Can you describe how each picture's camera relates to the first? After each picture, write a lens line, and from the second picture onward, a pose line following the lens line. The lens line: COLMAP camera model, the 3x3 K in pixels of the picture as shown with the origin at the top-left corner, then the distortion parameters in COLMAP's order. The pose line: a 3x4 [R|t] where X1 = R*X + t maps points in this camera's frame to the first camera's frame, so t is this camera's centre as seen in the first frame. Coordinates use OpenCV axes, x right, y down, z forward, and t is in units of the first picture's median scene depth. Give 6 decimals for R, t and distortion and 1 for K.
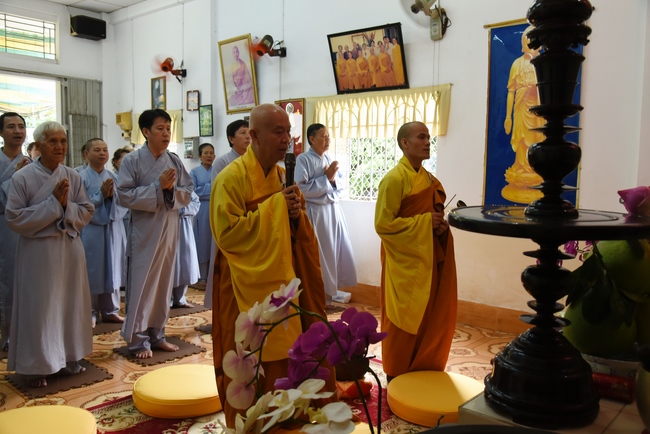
lens RADIAL K [[565.8, 0, 325.0], [0, 565.8, 217.0], [0, 0, 1]] dist [-0.003522, -0.001532]
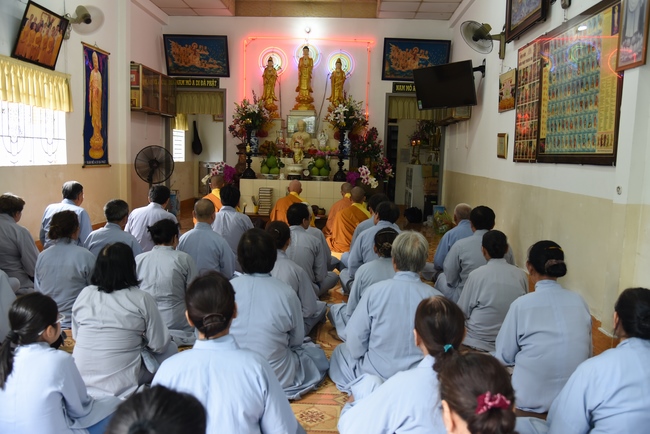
lens RADIAL K [[565.8, 0, 325.0], [0, 565.8, 217.0], [0, 0, 1]] dist [-0.003522, -0.001532]
pose [[-0.637541, -0.117852, 0.761349, -1.166361], [0.023647, 0.984771, 0.172238, -0.108136], [-0.770053, 0.127813, -0.625045, 1.314799]]
